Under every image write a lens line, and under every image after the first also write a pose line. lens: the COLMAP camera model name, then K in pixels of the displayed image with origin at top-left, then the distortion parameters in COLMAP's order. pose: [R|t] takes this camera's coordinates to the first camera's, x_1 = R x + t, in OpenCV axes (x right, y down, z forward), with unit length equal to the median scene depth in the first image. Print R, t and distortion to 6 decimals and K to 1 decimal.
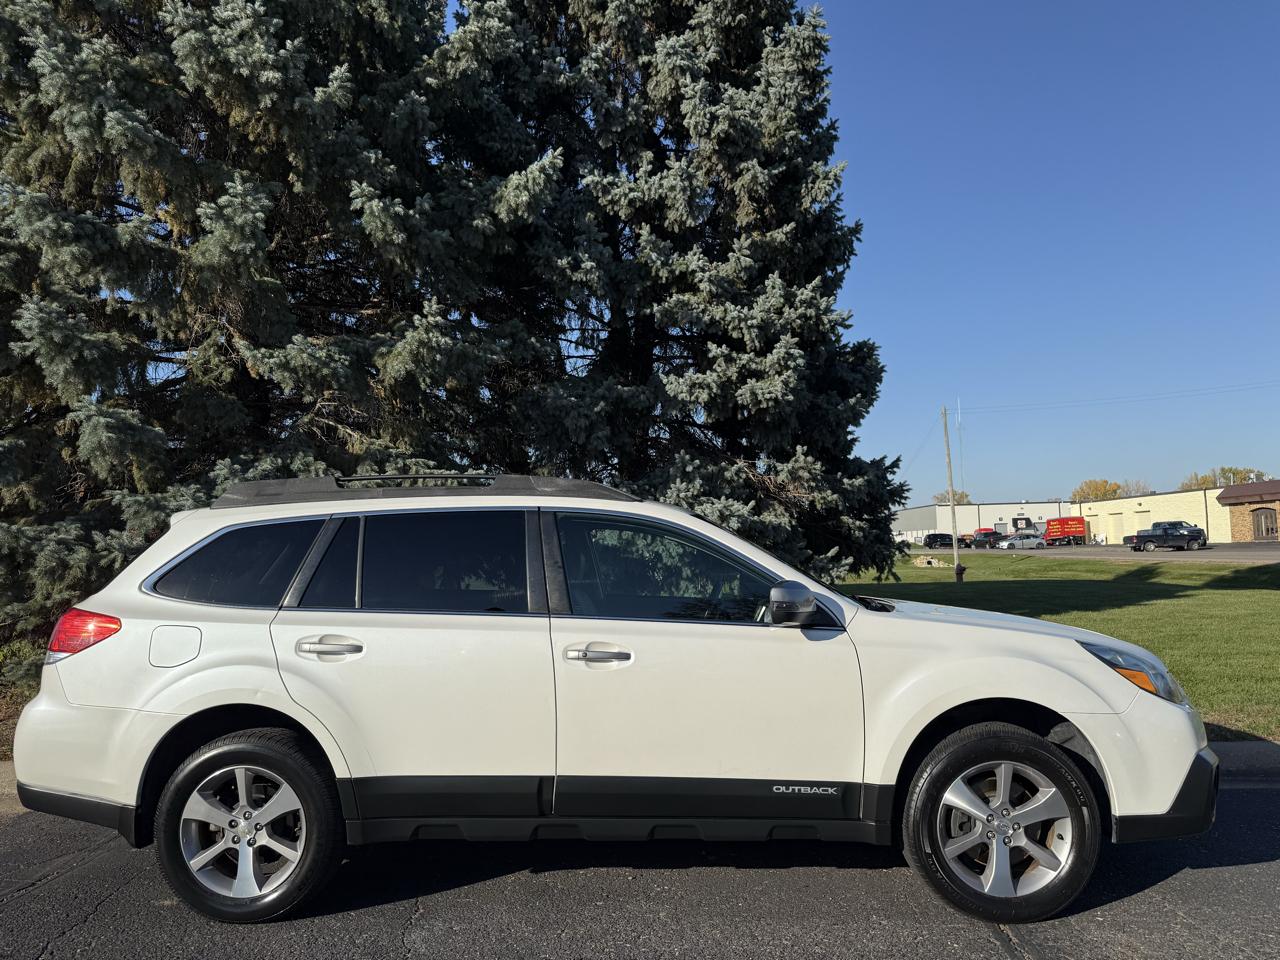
lens RADIAL K [[891.3, 0, 672.6], [0, 891.3, 487.4], [0, 0, 1]] dist [0.071749, -0.116418]
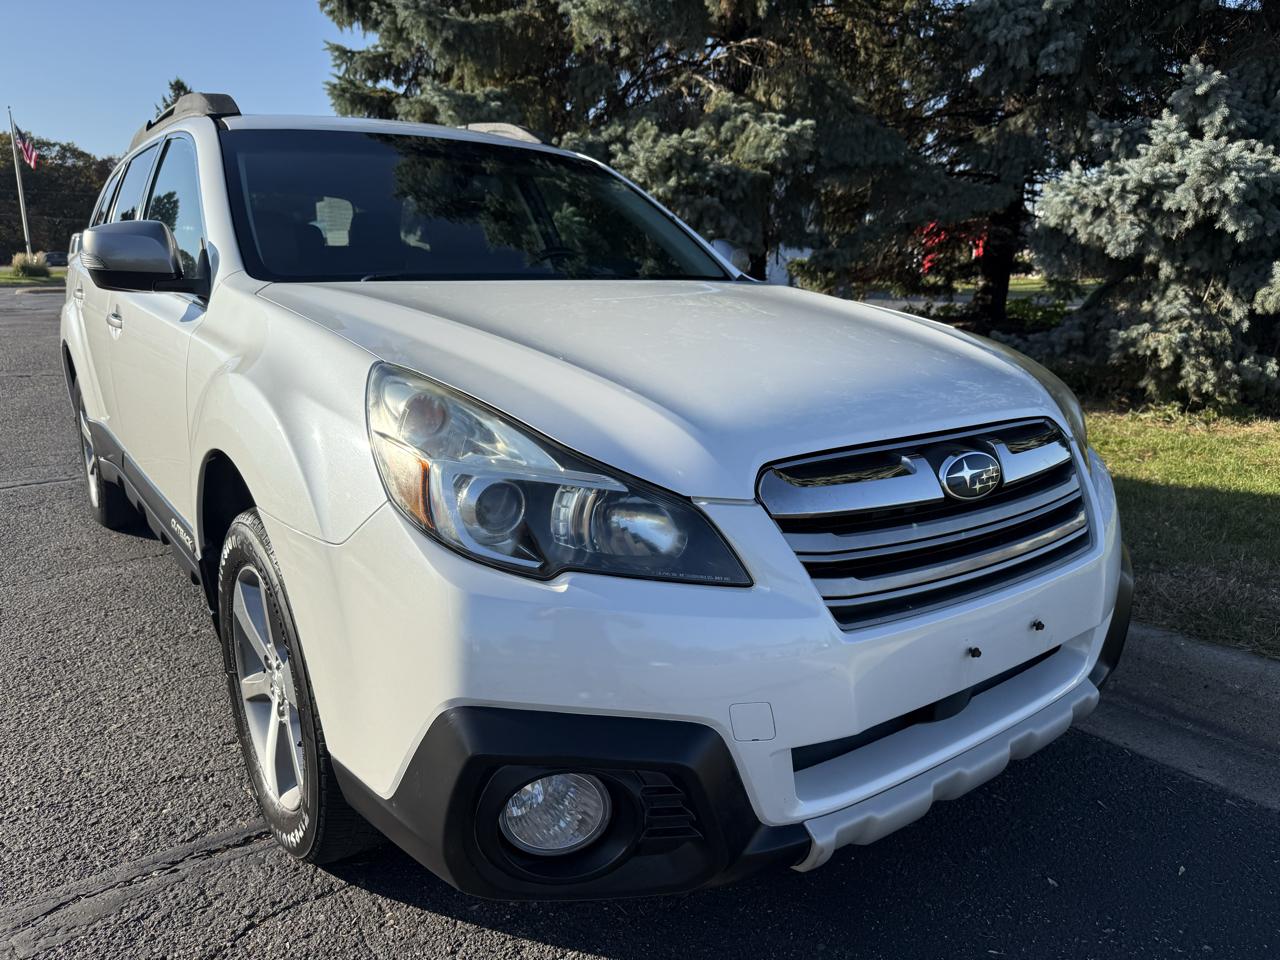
lens RADIAL K [[900.7, 0, 643.6], [0, 900.7, 485.2], [0, 0, 1]] dist [-0.001416, -0.002966]
pose [[0.601785, 0.215954, -0.768907, 0.310073], [0.036039, 0.954426, 0.296264, 0.039308], [0.797844, -0.205998, 0.566577, 0.334857]]
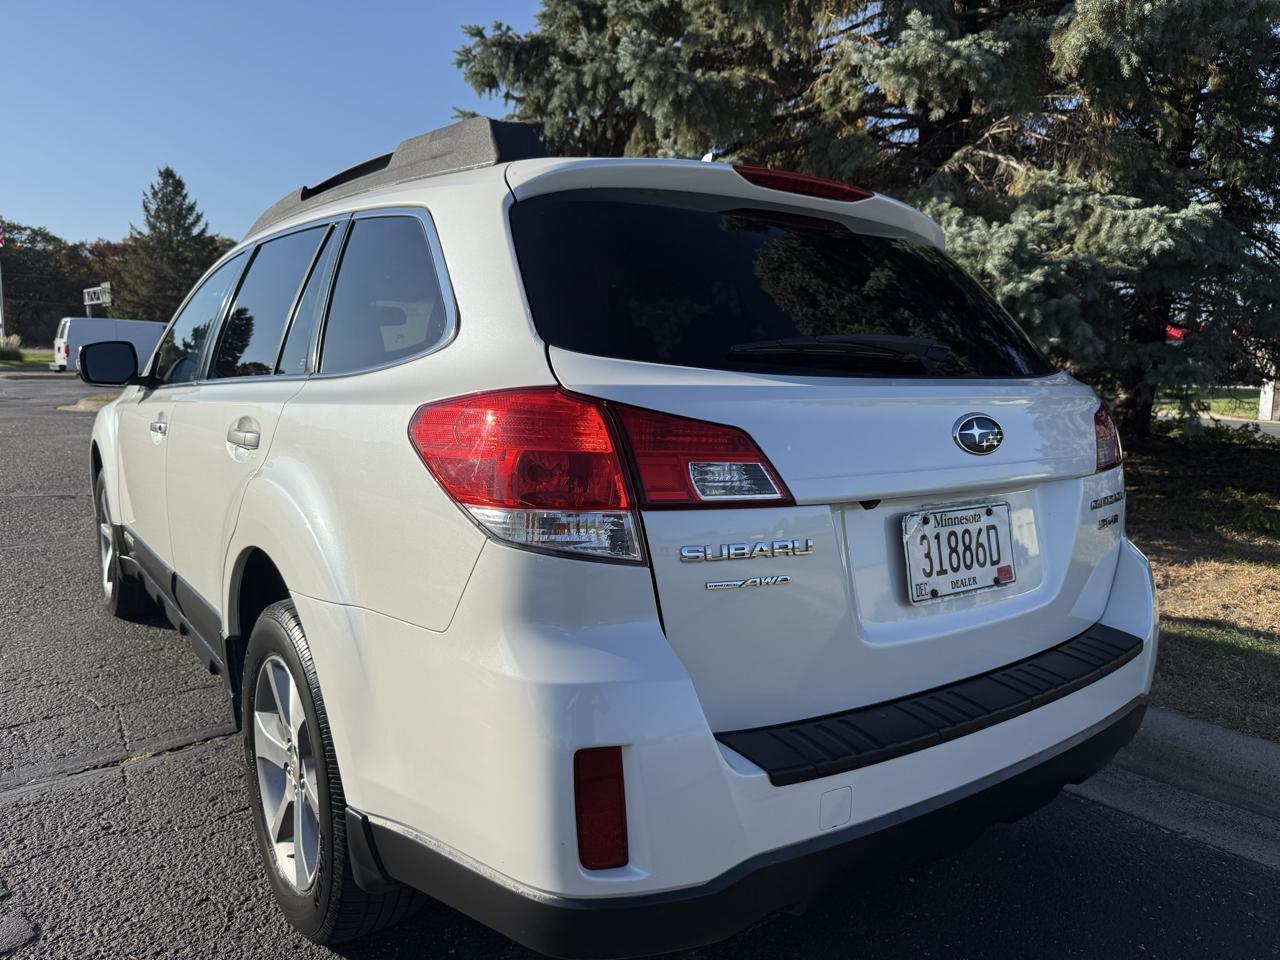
lens RADIAL K [[900.7, 0, 643.6], [0, 900.7, 485.2], [0, 0, 1]] dist [-0.001416, -0.002966]
pose [[0.633203, 0.146268, -0.760039, 0.020316], [0.013301, 0.979780, 0.199637, 0.033502], [0.773872, -0.136520, 0.618454, 0.280298]]
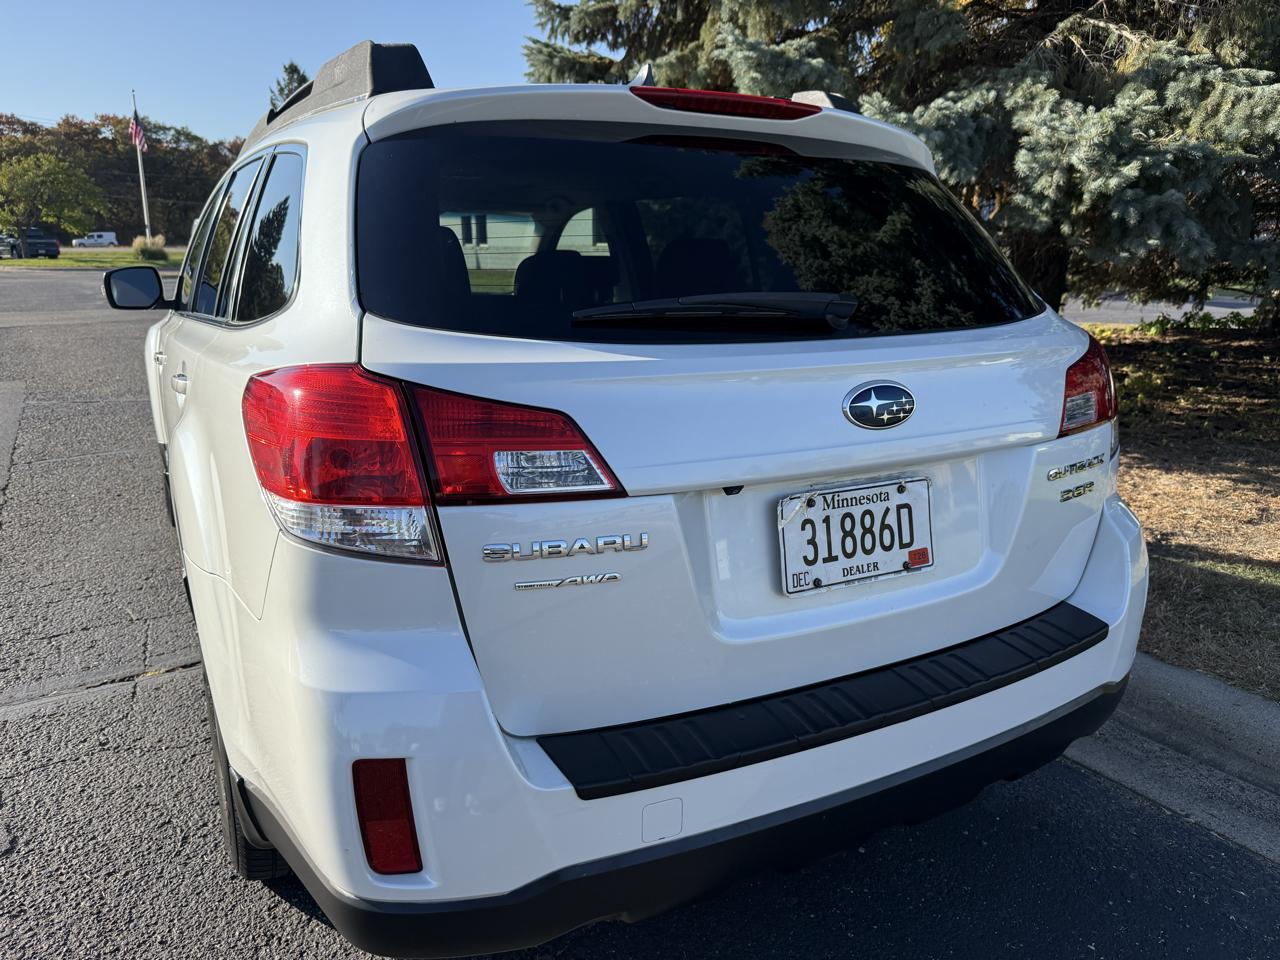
lens RADIAL K [[900.7, 0, 643.6], [0, 900.7, 485.2], [0, 0, 1]] dist [-0.001416, -0.002966]
pose [[0.524921, 0.246254, -0.814750, 0.033154], [0.034642, 0.950259, 0.309529, 0.024377], [0.850446, -0.190703, 0.490280, 0.326498]]
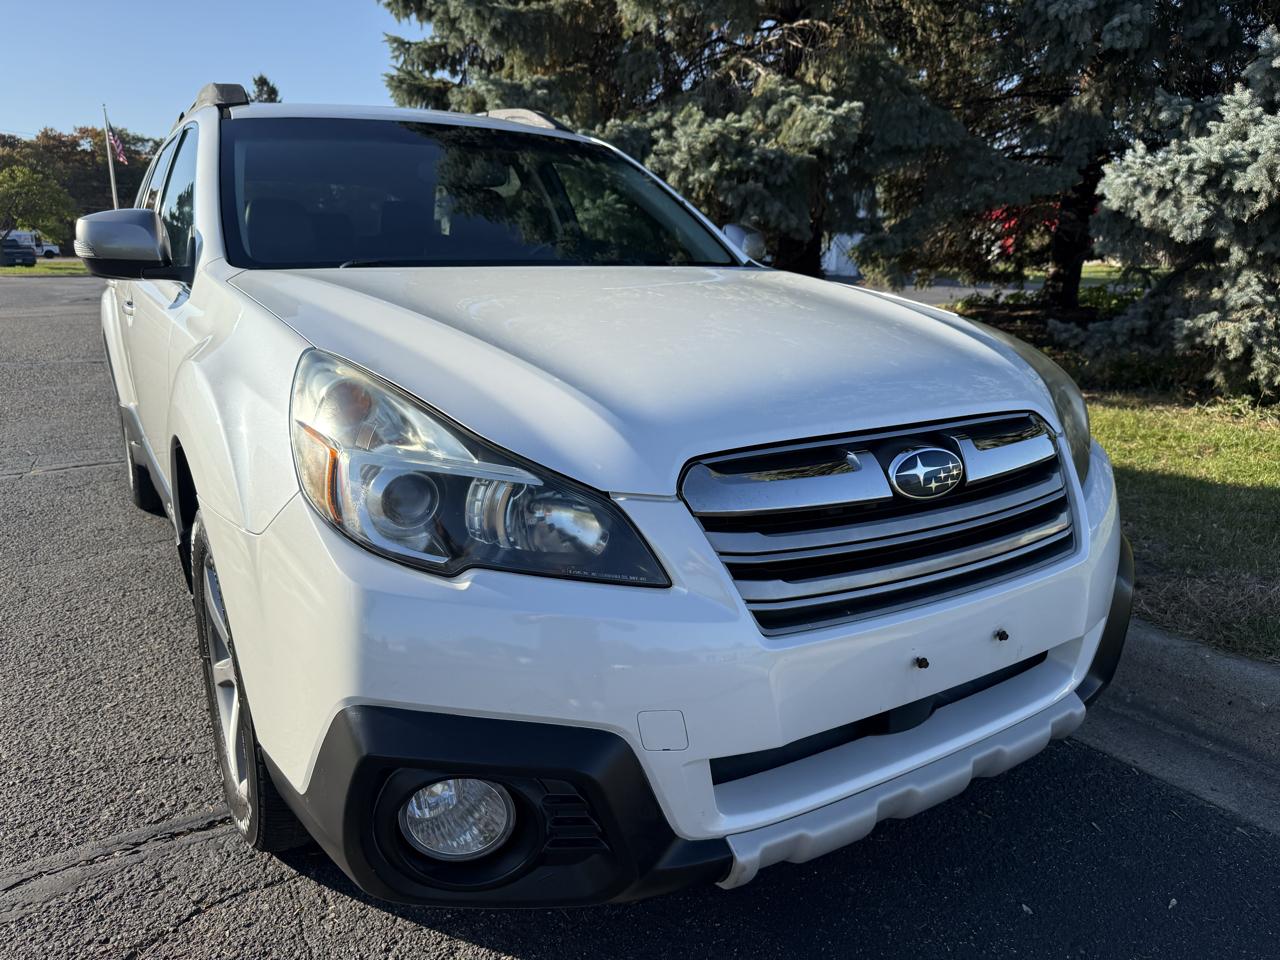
lens RADIAL K [[902.2, 0, 640.0], [0, 902.2, 480.0], [0, 0, 1]] dist [-0.005919, 0.001113]
pose [[0.536529, 0.229421, -0.812098, 0.317629], [0.045452, 0.953083, 0.299278, 0.041299], [0.842657, -0.197483, 0.500929, 0.356673]]
